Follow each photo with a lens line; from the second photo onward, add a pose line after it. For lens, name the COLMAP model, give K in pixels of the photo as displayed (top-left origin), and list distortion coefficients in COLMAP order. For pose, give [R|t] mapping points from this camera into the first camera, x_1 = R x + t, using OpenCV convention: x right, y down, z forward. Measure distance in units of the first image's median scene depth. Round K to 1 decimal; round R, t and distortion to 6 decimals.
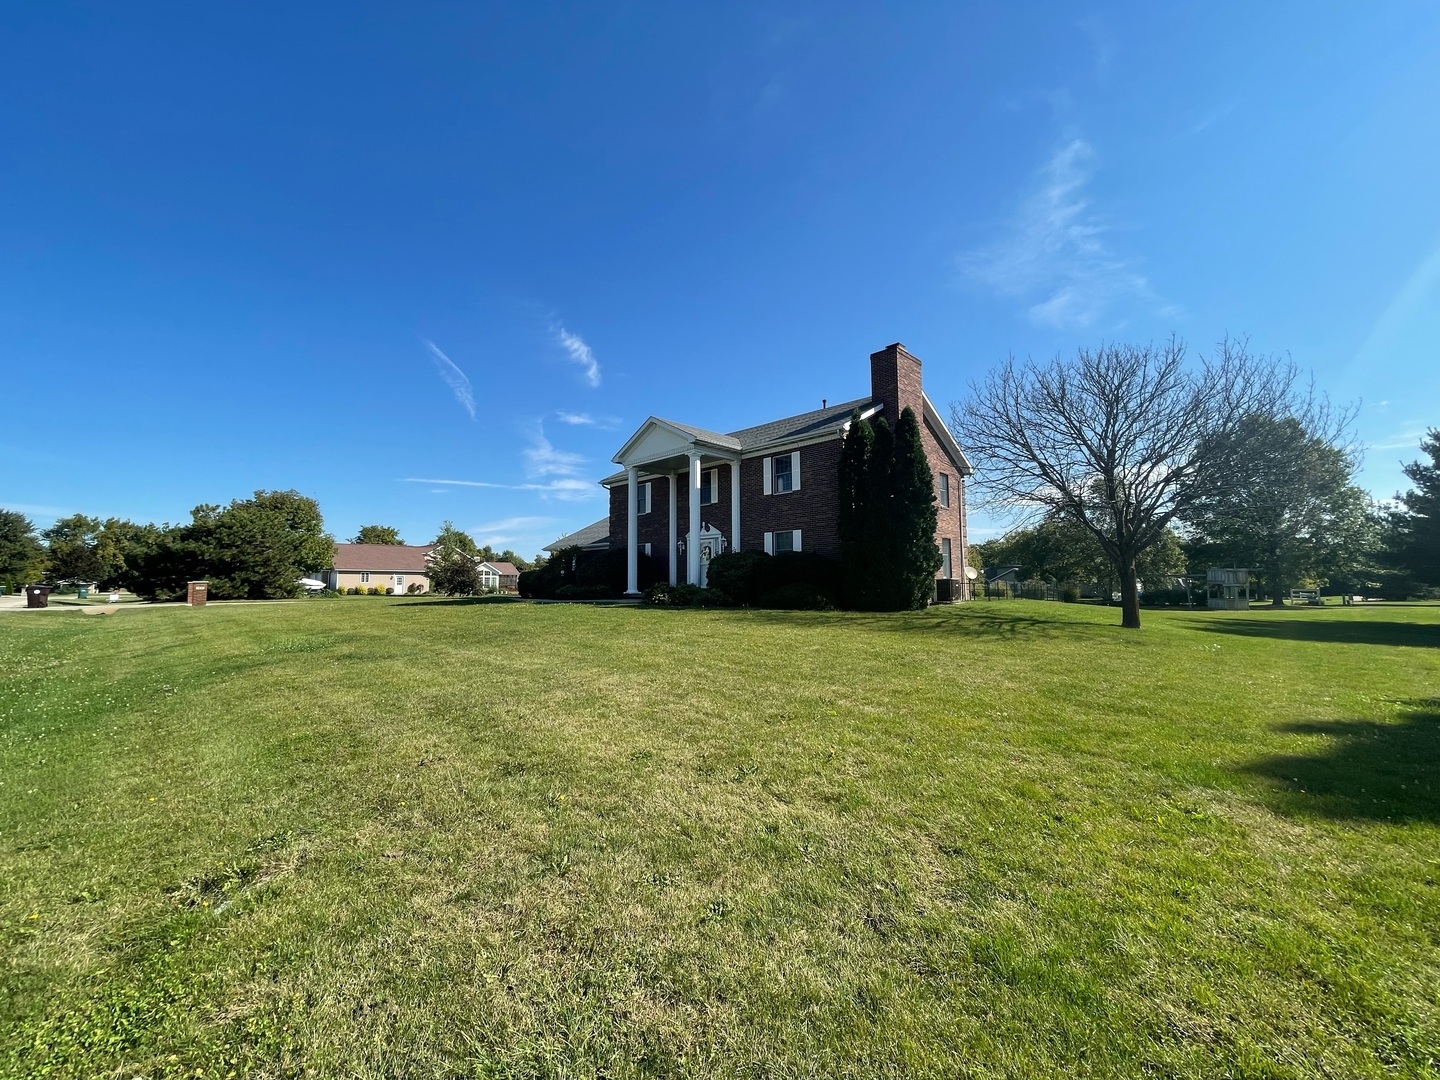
lens RADIAL K [[583.7, 0, 716.4], [0, 583.7, 539.4], [0, 0, 1]] dist [-0.003646, 0.000393]
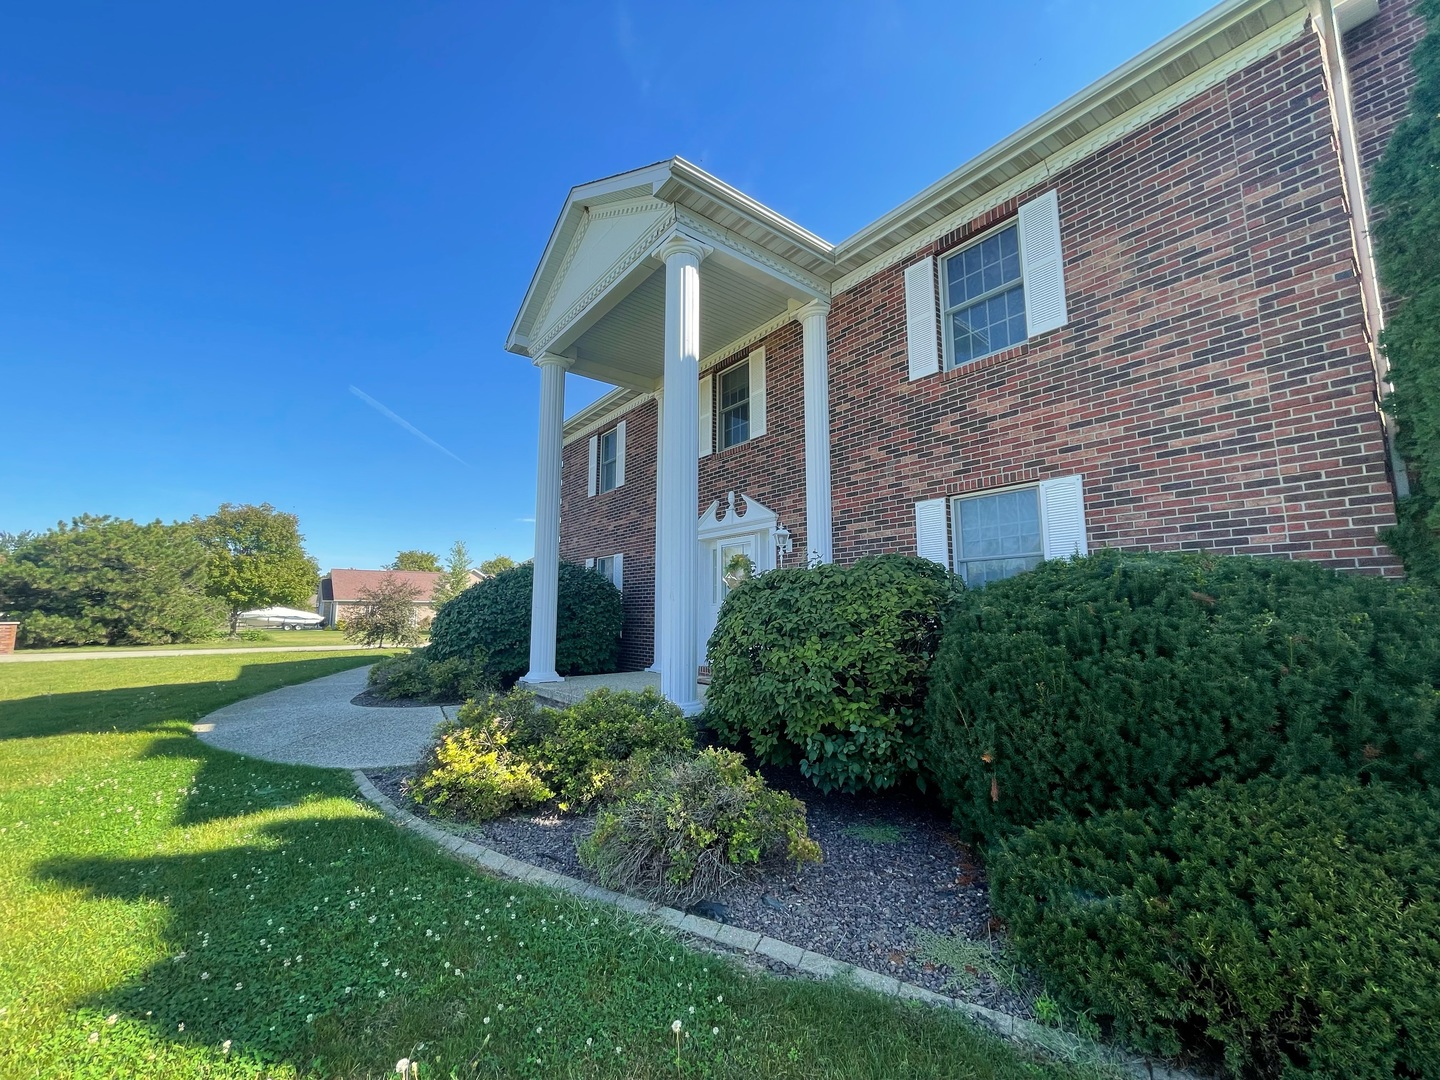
lens RADIAL K [[583.7, 0, 716.4], [0, 583.7, 539.4], [0, 0, 1]] dist [-0.003646, 0.000393]
pose [[0.991621, -0.011448, -0.128671, 0.017947], [0.005312, 0.998836, -0.047935, 0.020358], [0.129070, 0.046850, 0.990528, 0.651947]]
